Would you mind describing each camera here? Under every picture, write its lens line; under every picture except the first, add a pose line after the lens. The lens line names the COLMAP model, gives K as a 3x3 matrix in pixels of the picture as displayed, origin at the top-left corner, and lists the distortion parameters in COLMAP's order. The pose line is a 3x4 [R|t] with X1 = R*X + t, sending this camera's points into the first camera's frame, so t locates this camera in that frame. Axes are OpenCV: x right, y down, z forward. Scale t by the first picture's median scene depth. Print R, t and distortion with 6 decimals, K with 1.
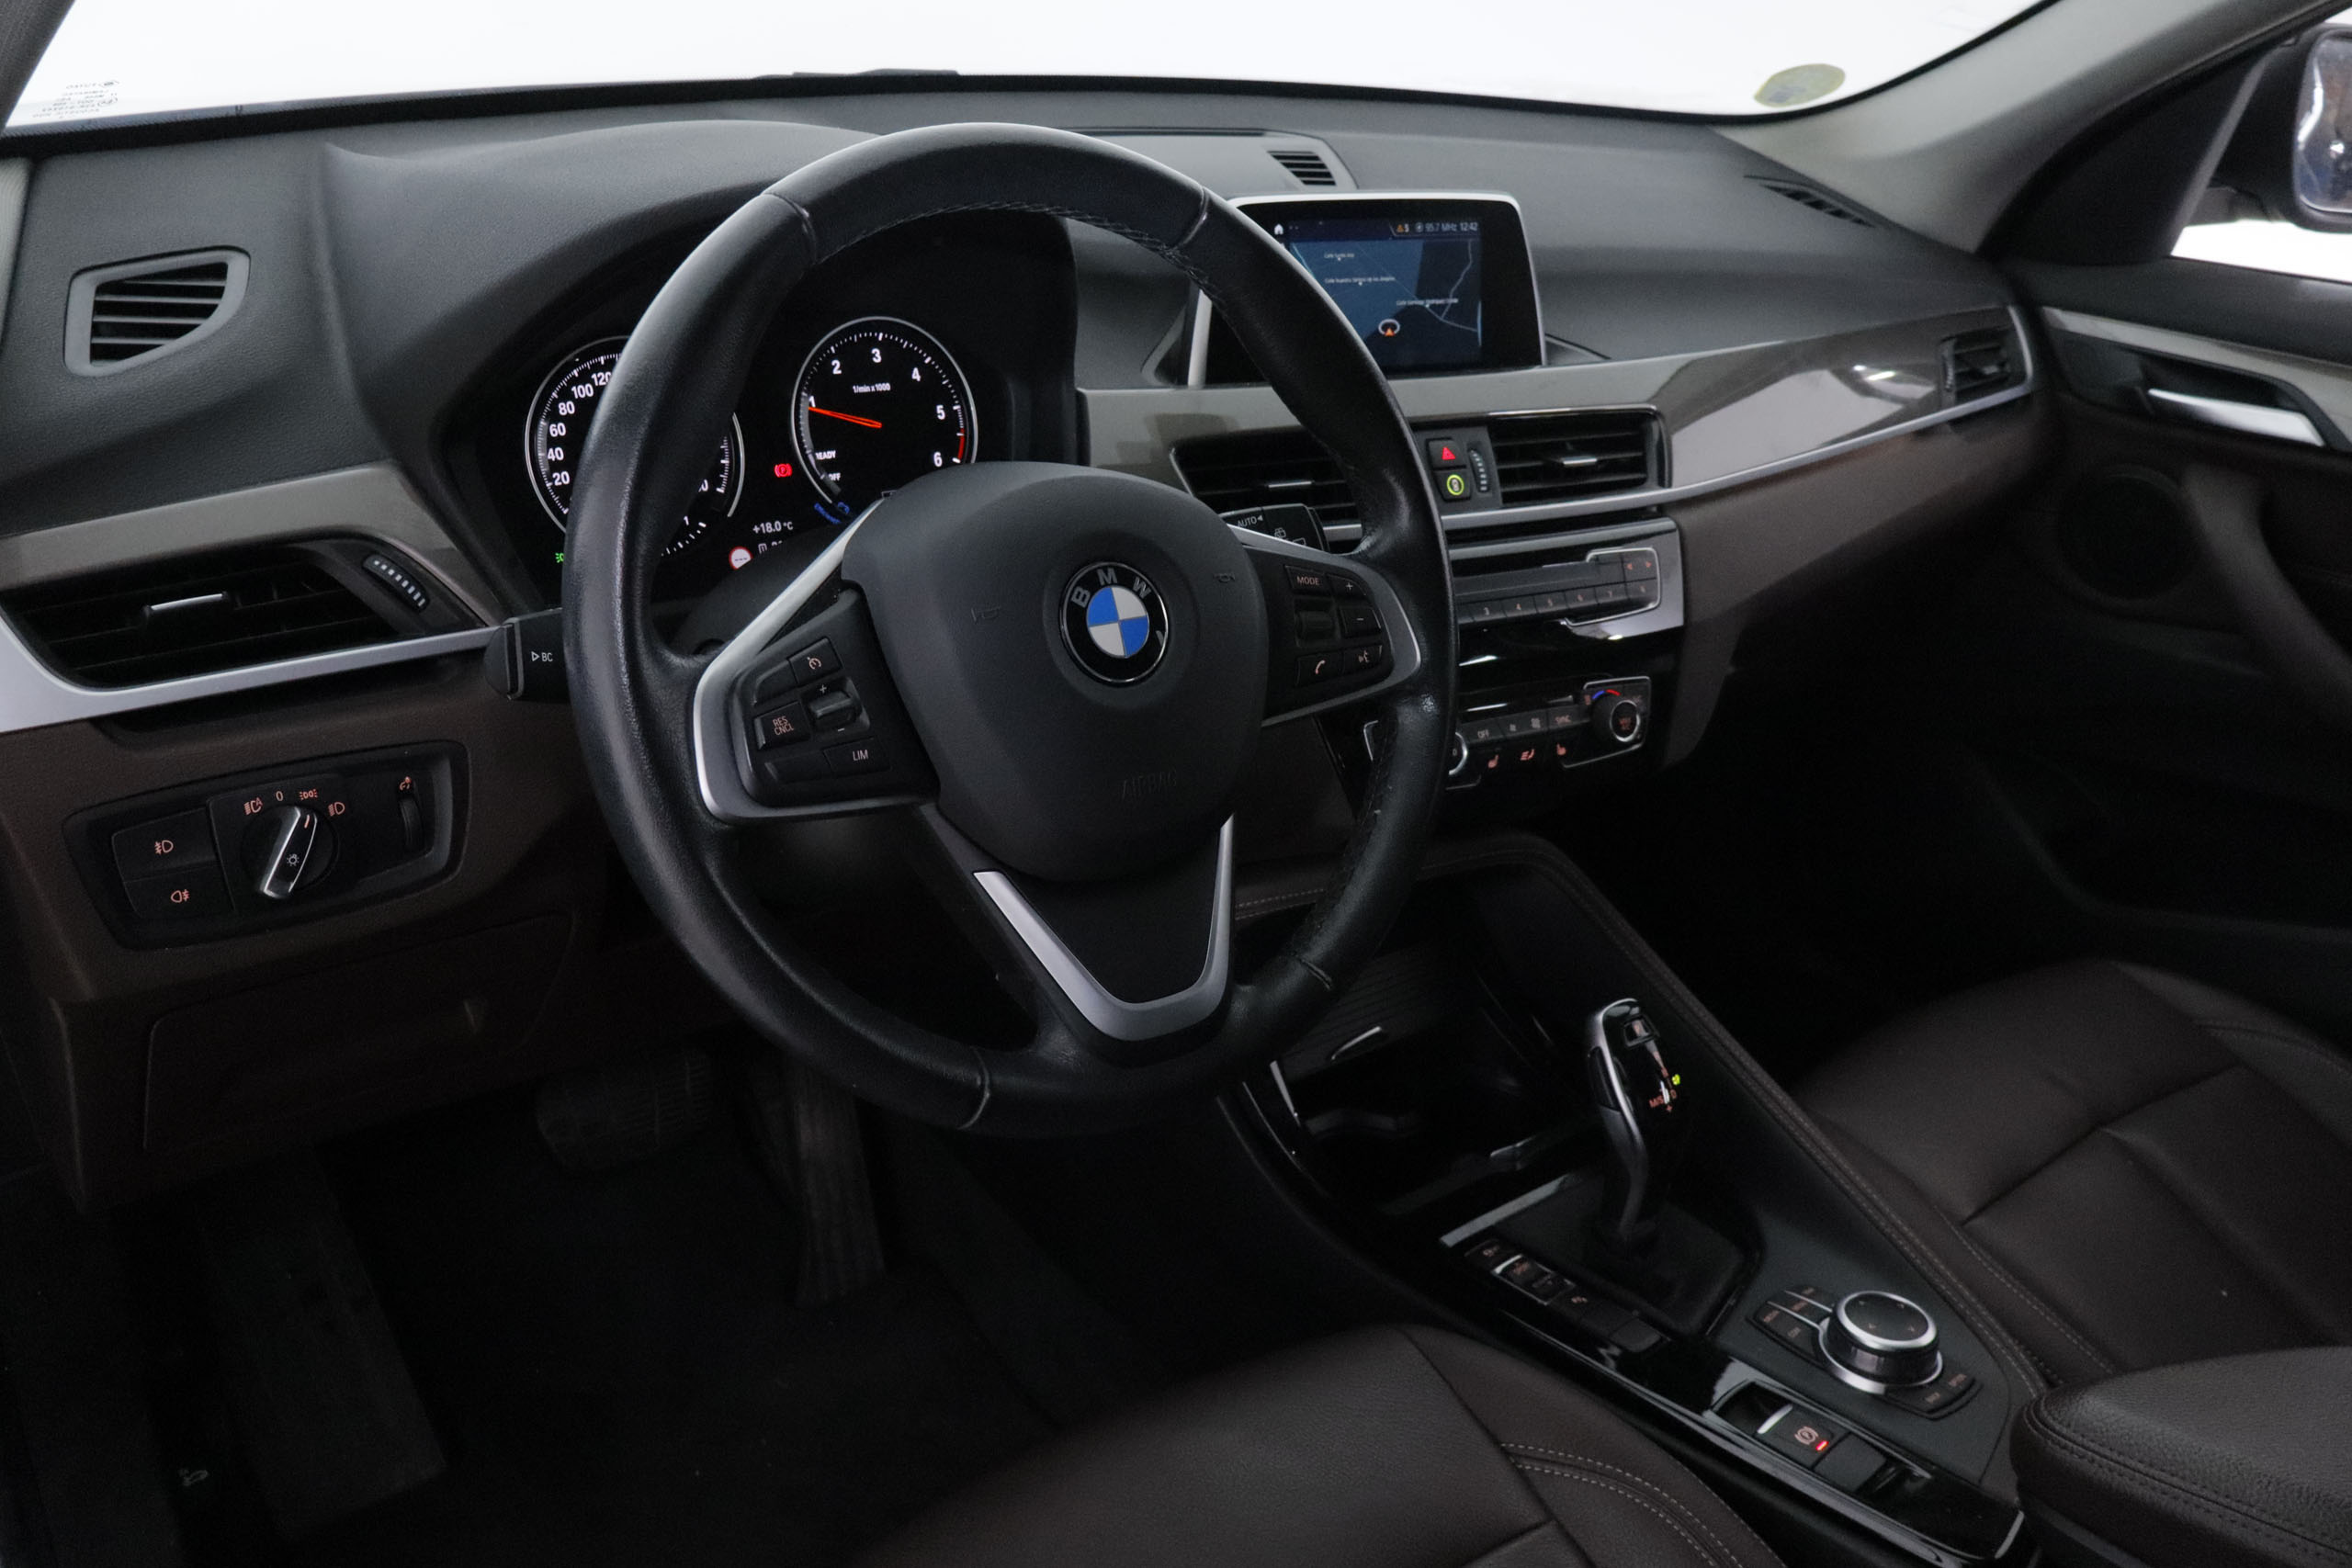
lens RADIAL K [[1998.4, 0, 1176.0], [0, 1998.4, 784.0], [0, 0, 1]] dist [-0.010643, 0.002349]
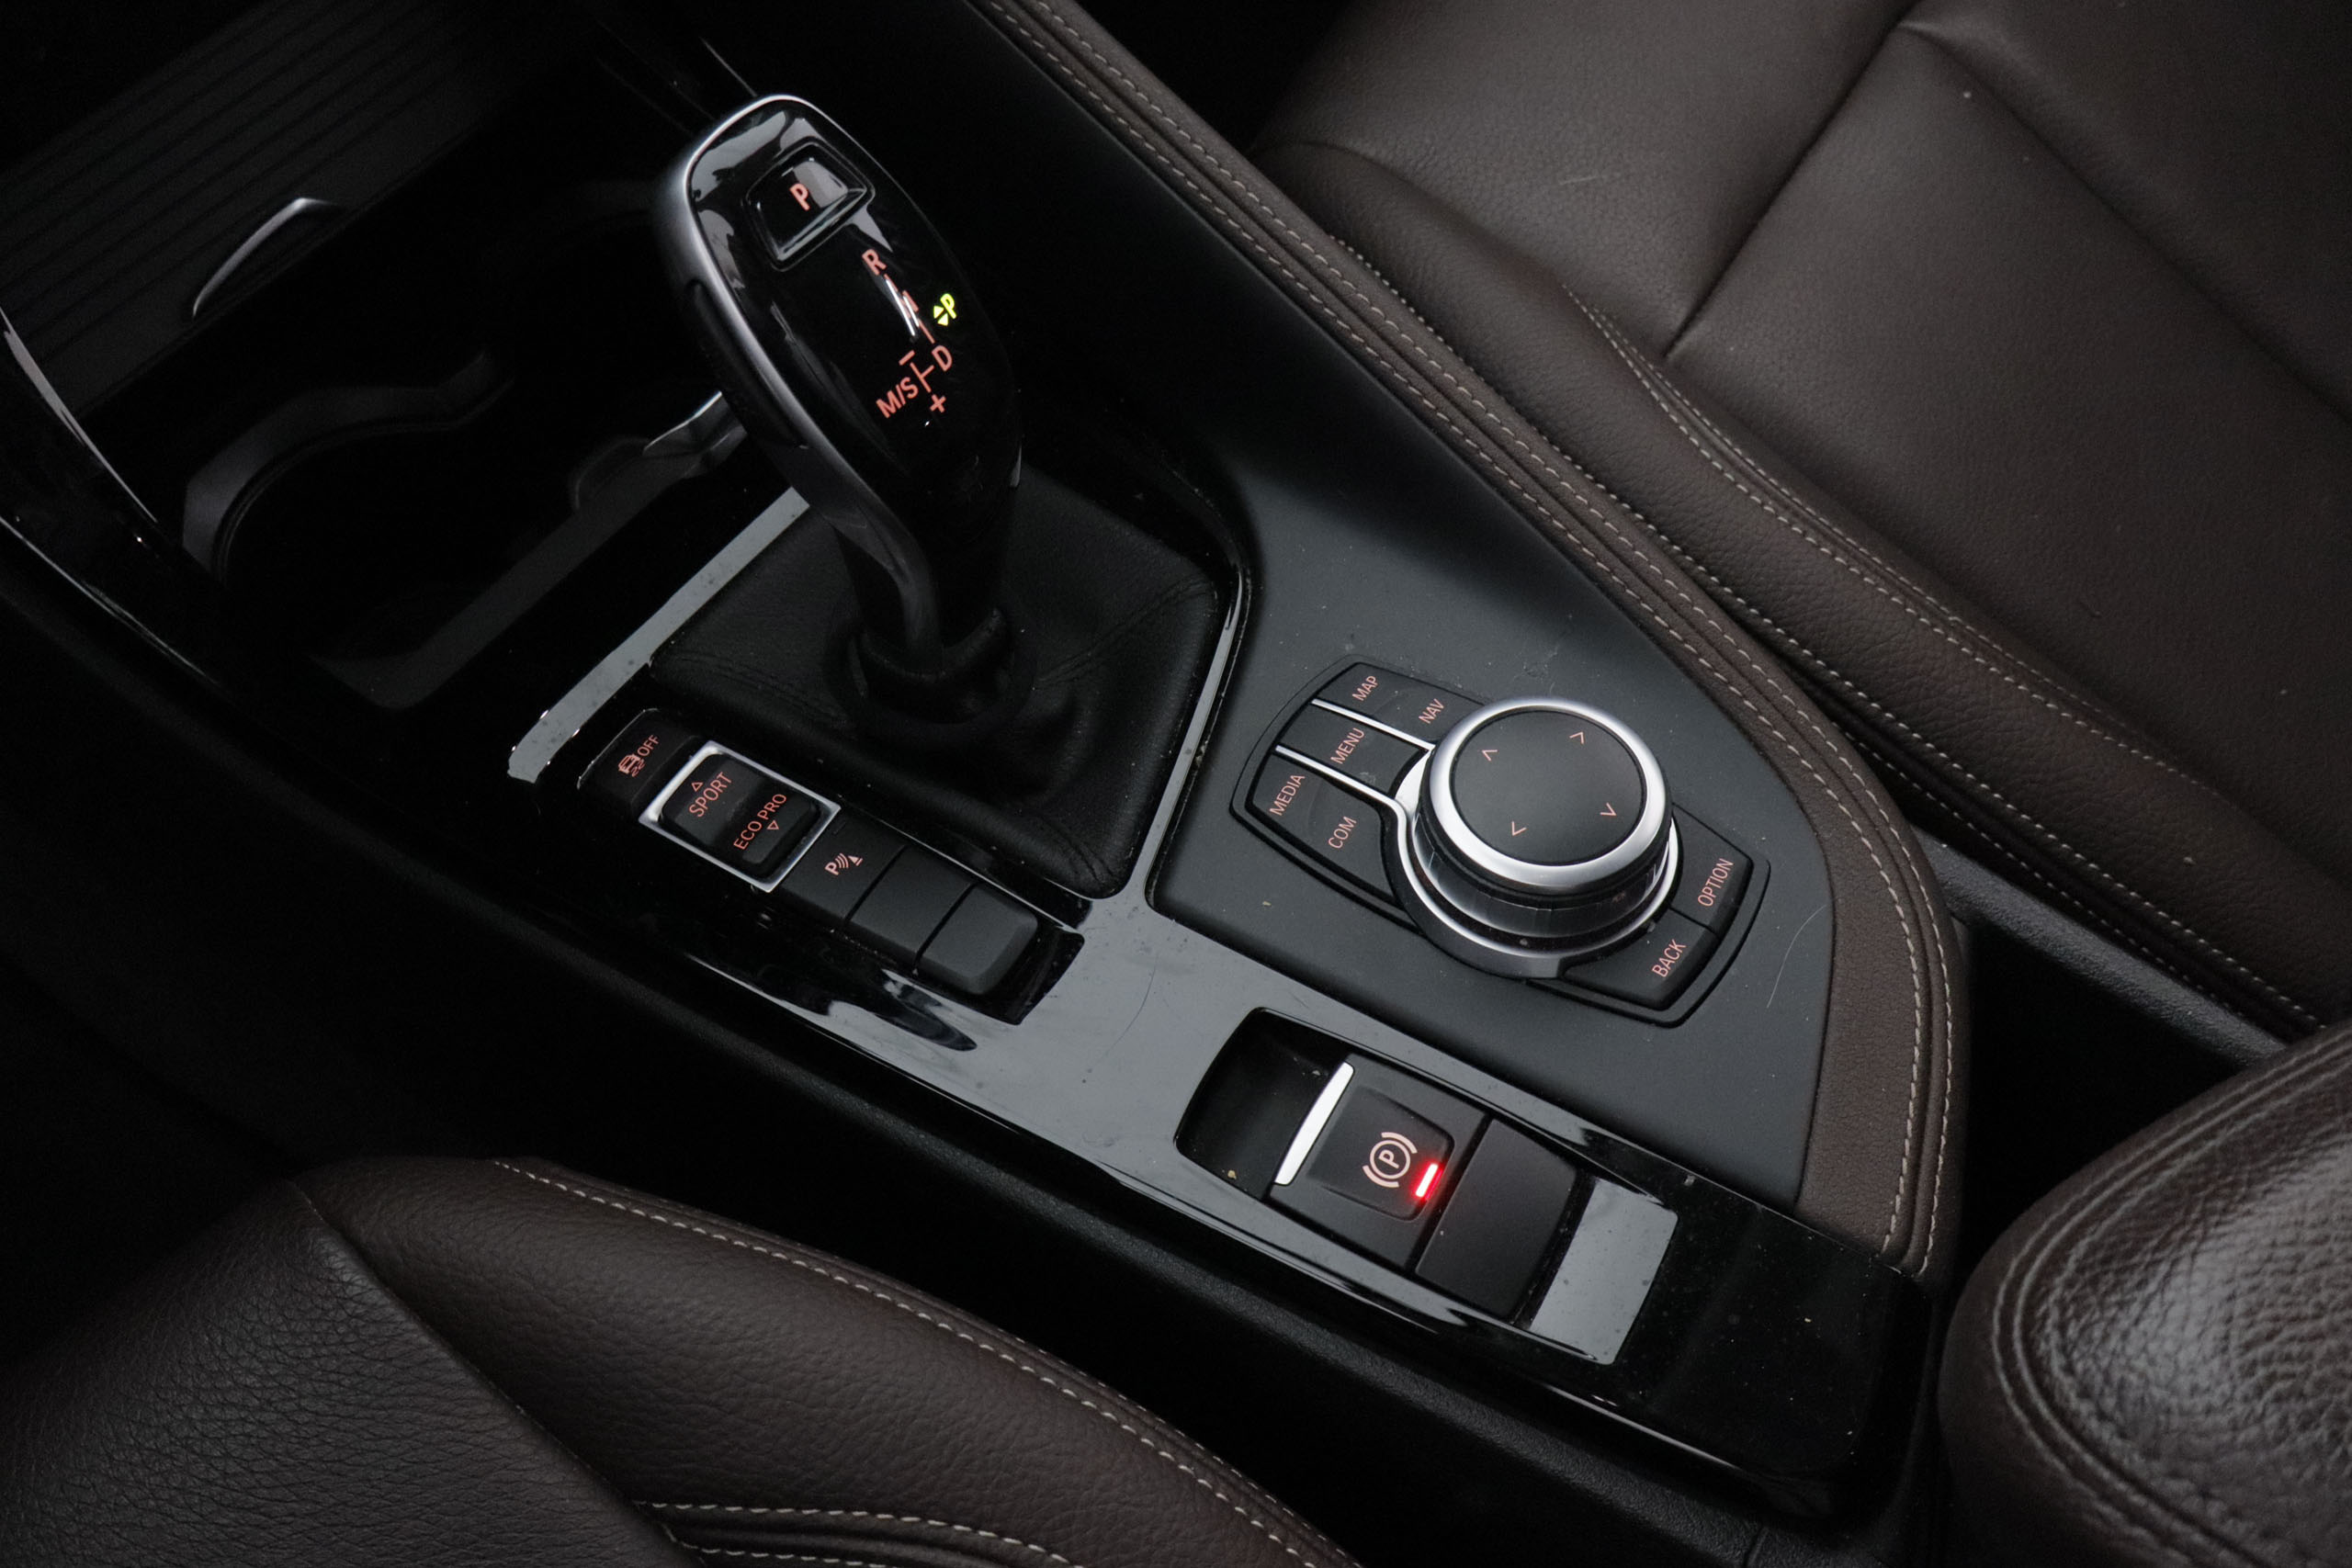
lens RADIAL K [[1998.4, 0, 1176.0], [0, 1998.4, 784.0], [0, 0, 1]] dist [-0.010643, 0.002349]
pose [[0.959992, -0.260973, 0.101535, 0.218017], [0.161254, 0.811626, 0.561481, 0.021265], [-0.228939, -0.522644, 0.821237, 0.615042]]
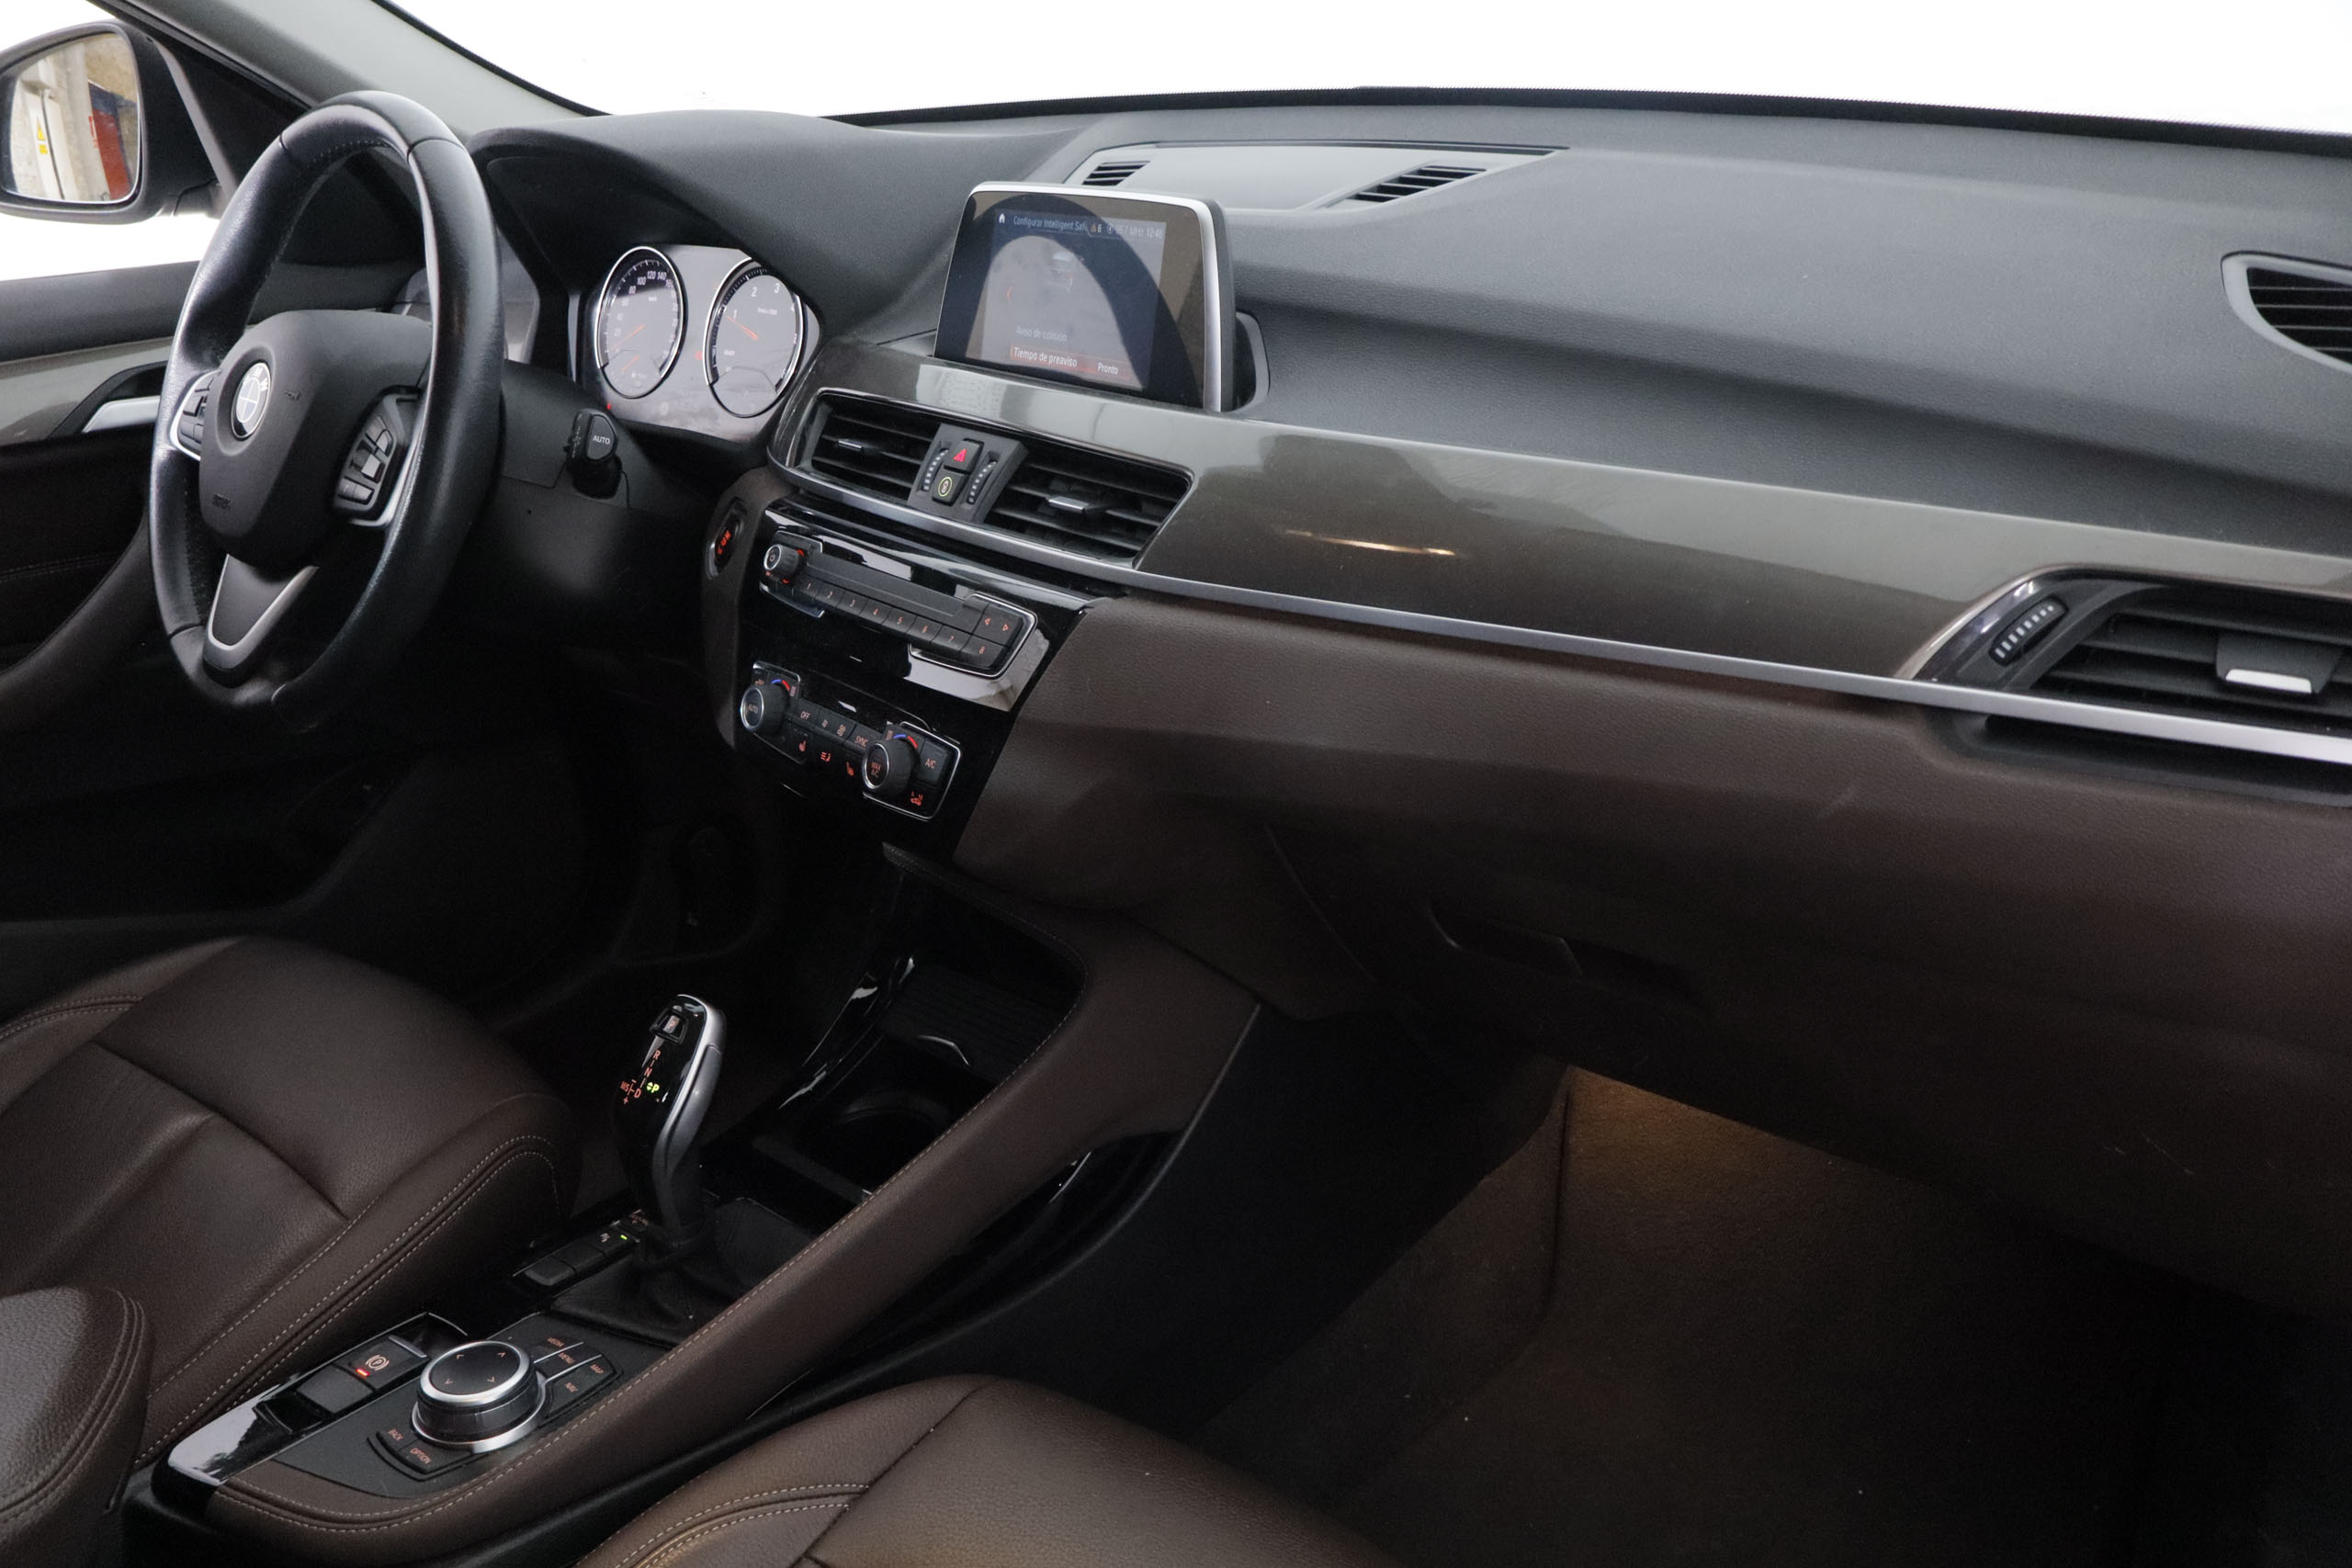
lens RADIAL K [[1998.4, 0, 1176.0], [0, 1998.4, 784.0], [0, 0, 1]] dist [-0.010643, 0.002349]
pose [[0.160723, 0.295733, -0.941653, 1.084070], [-0.346111, 0.910360, 0.226831, -0.272008], [0.924324, 0.289459, 0.248672, 0.898427]]
